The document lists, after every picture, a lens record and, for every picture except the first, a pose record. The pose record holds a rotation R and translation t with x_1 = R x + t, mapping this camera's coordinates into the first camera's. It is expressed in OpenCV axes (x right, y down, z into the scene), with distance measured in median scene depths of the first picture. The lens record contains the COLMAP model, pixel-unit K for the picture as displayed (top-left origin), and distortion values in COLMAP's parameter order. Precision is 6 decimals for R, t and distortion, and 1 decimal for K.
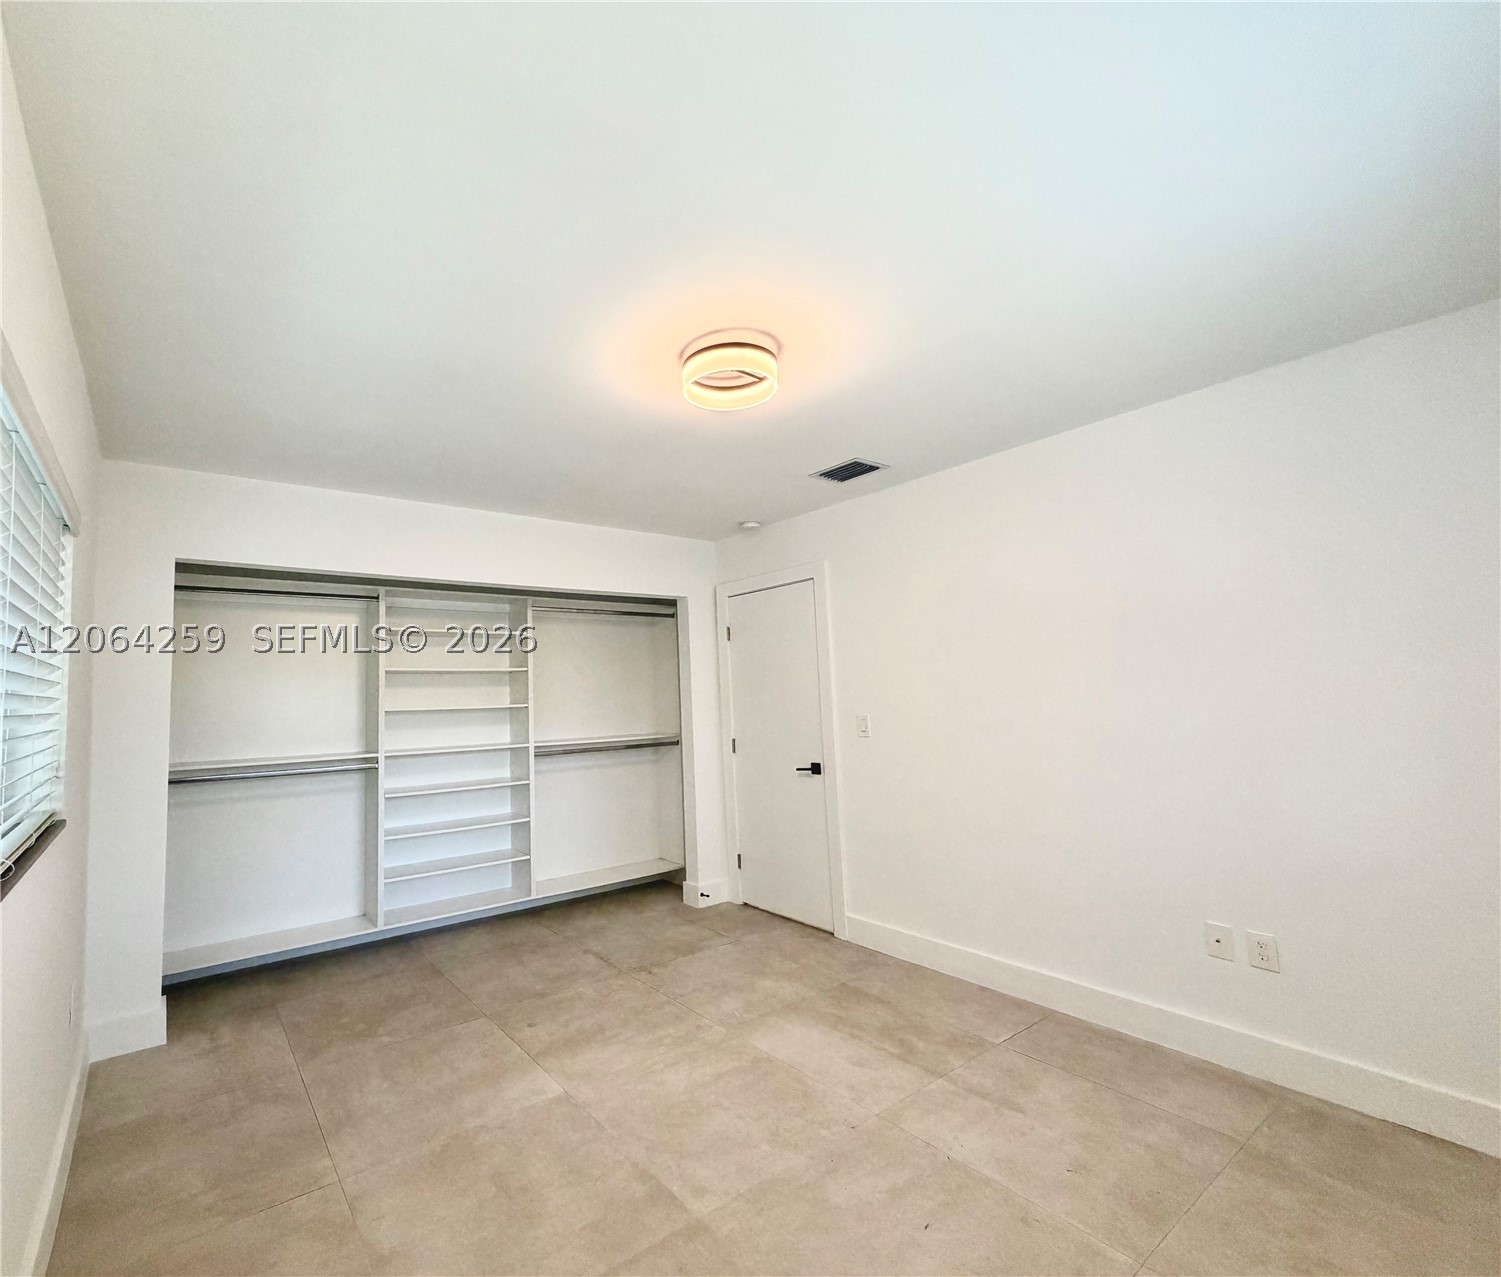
lens RADIAL K [[680.2, 0, 657.4], [0, 680.2, 642.2], [0, 0, 1]] dist [-0.001861, -0.000313]
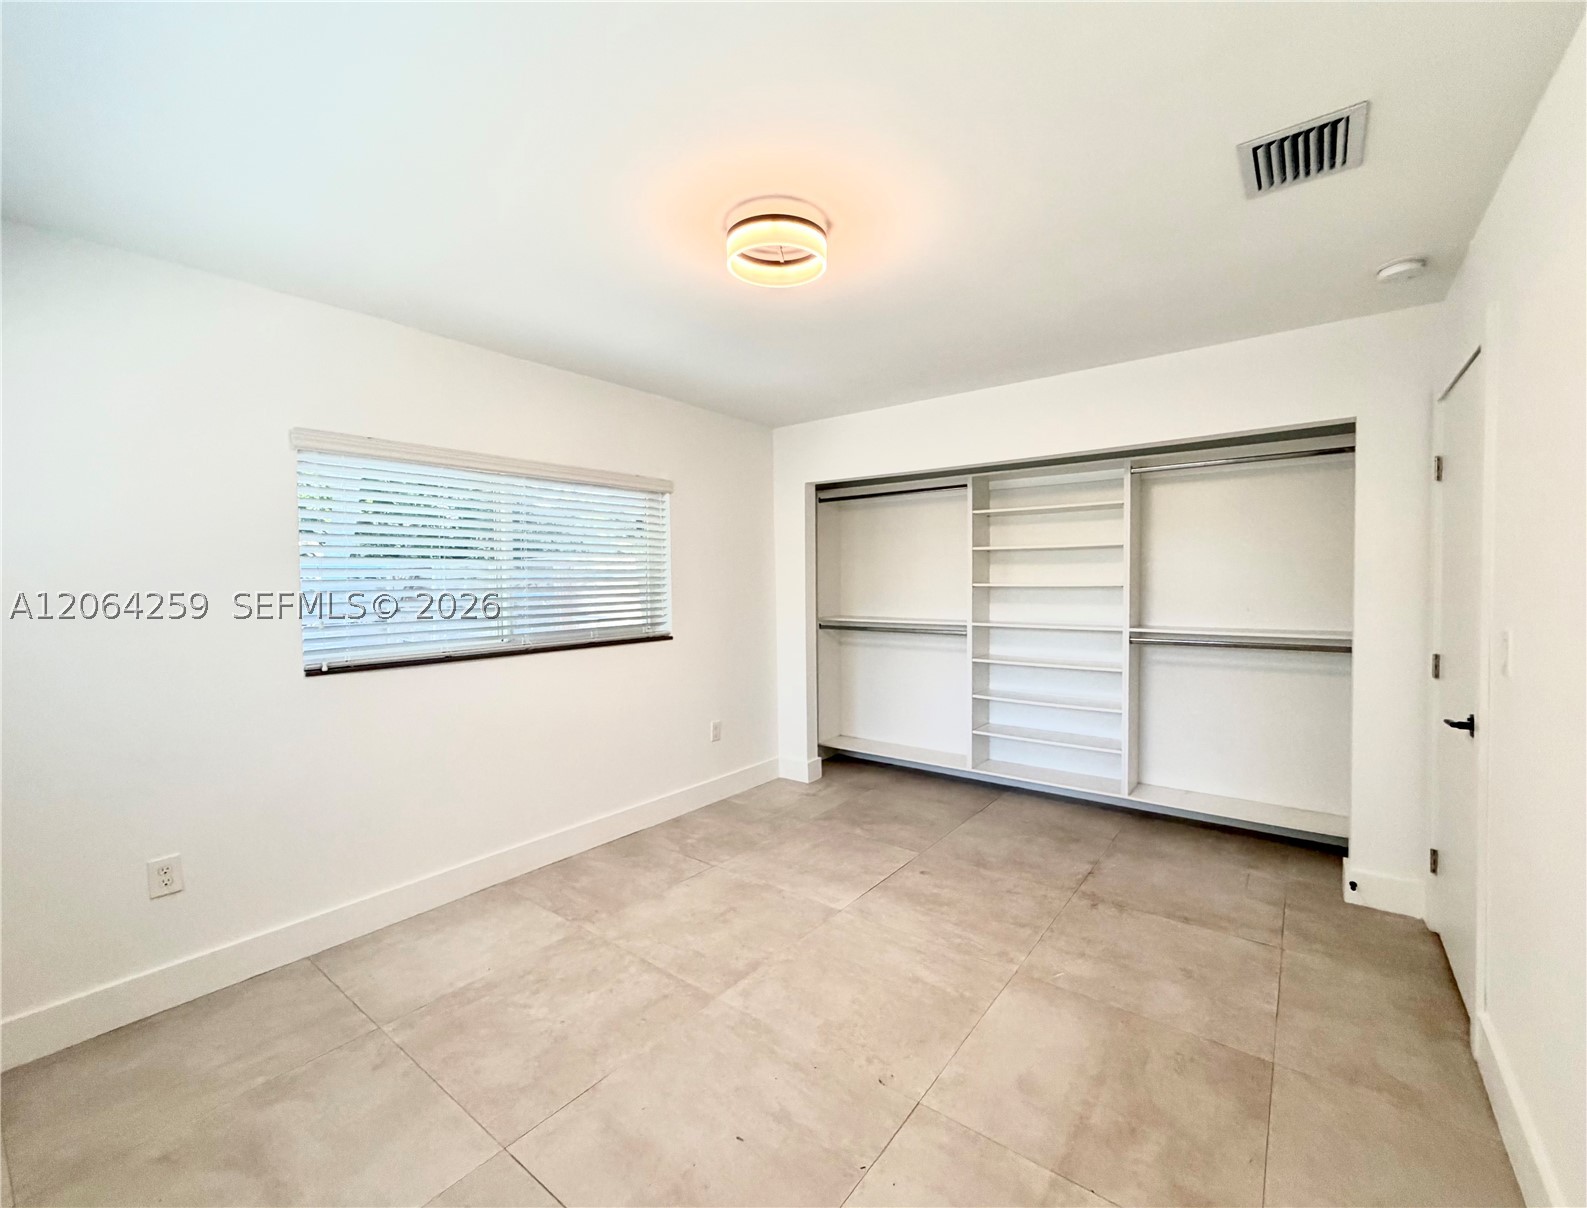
lens RADIAL K [[677.2, 0, 801.6], [0, 677.2, 606.1], [0, 0, 1]] dist [-0.000762, 0.000003]
pose [[0.299541, 0.063266, -0.951983, 0.713847], [0.080786, 0.992534, 0.091380, 0.010811], [0.950657, -0.104279, 0.292194, 0.483623]]
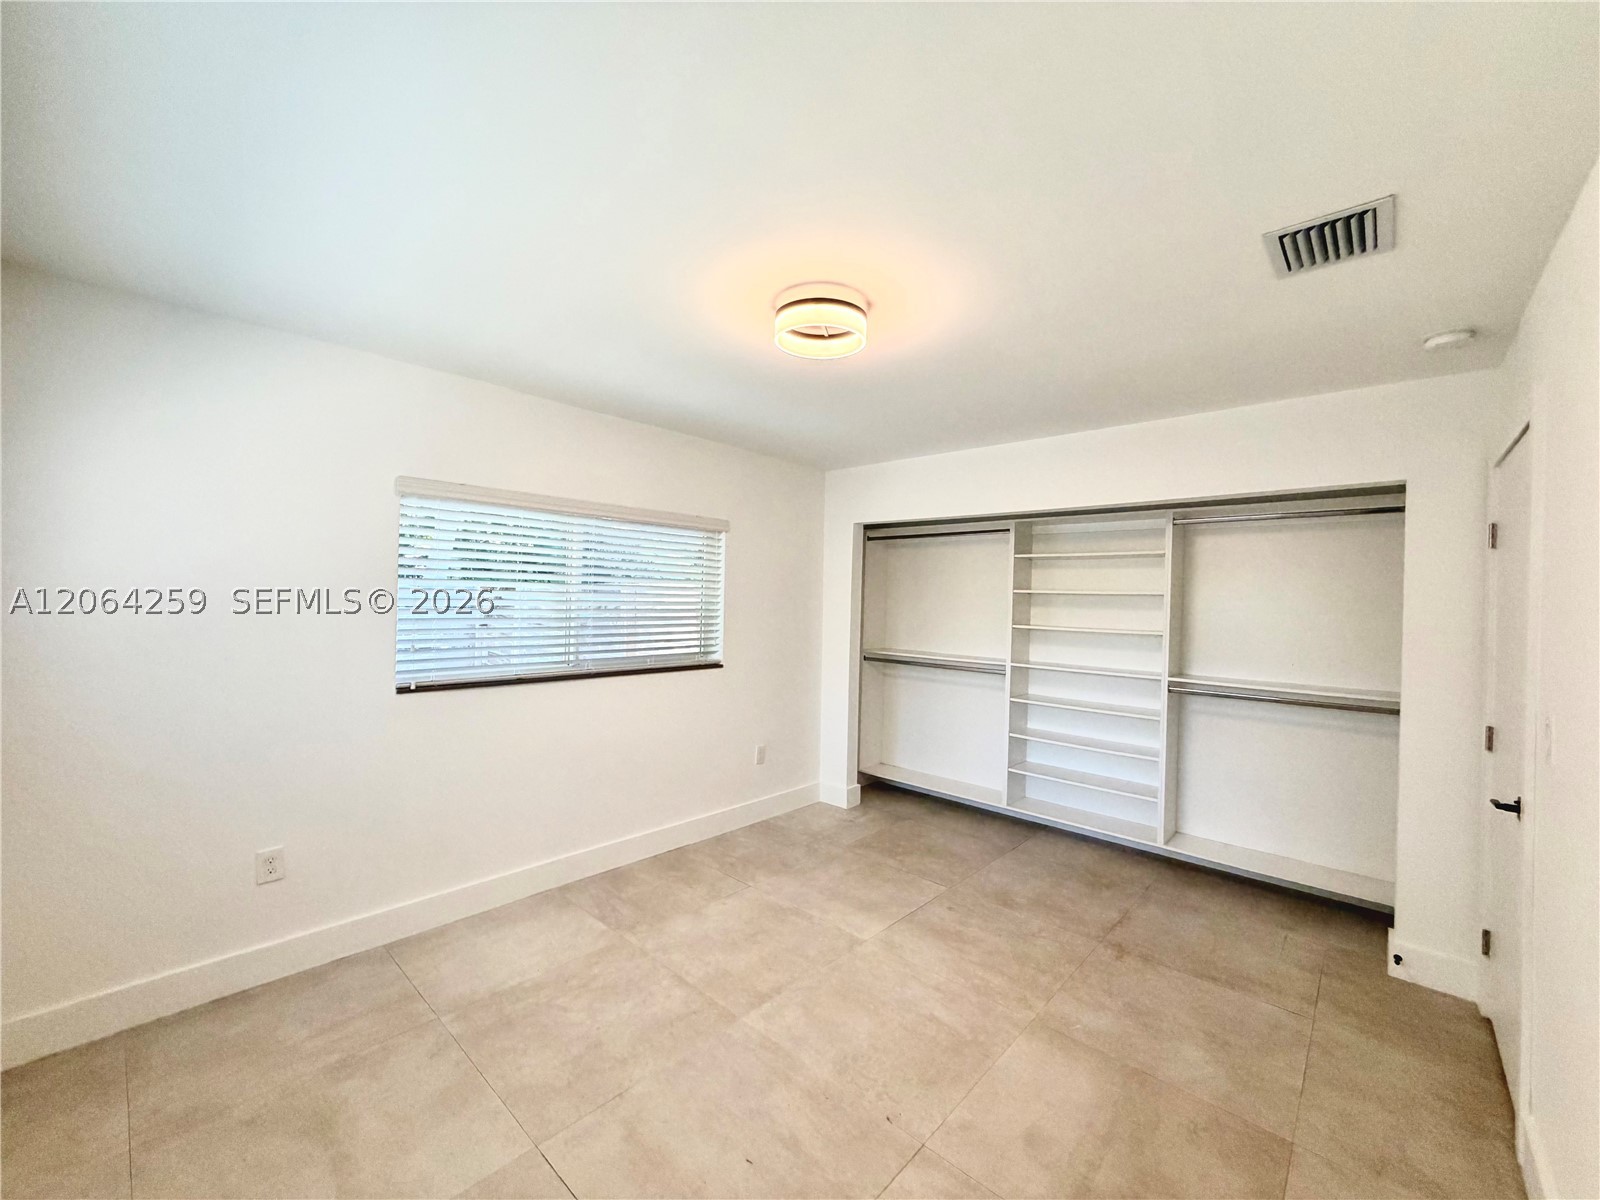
lens RADIAL K [[646.5, 0, 798.5], [0, 646.5, 604.7], [0, 0, 1]] dist [-0.003078, 0.001741]
pose [[0.207725, 0.042004, -0.977285, 0.734825], [0.050604, 0.997278, 0.053619, -0.018727], [0.976877, -0.060593, 0.205034, 0.507185]]
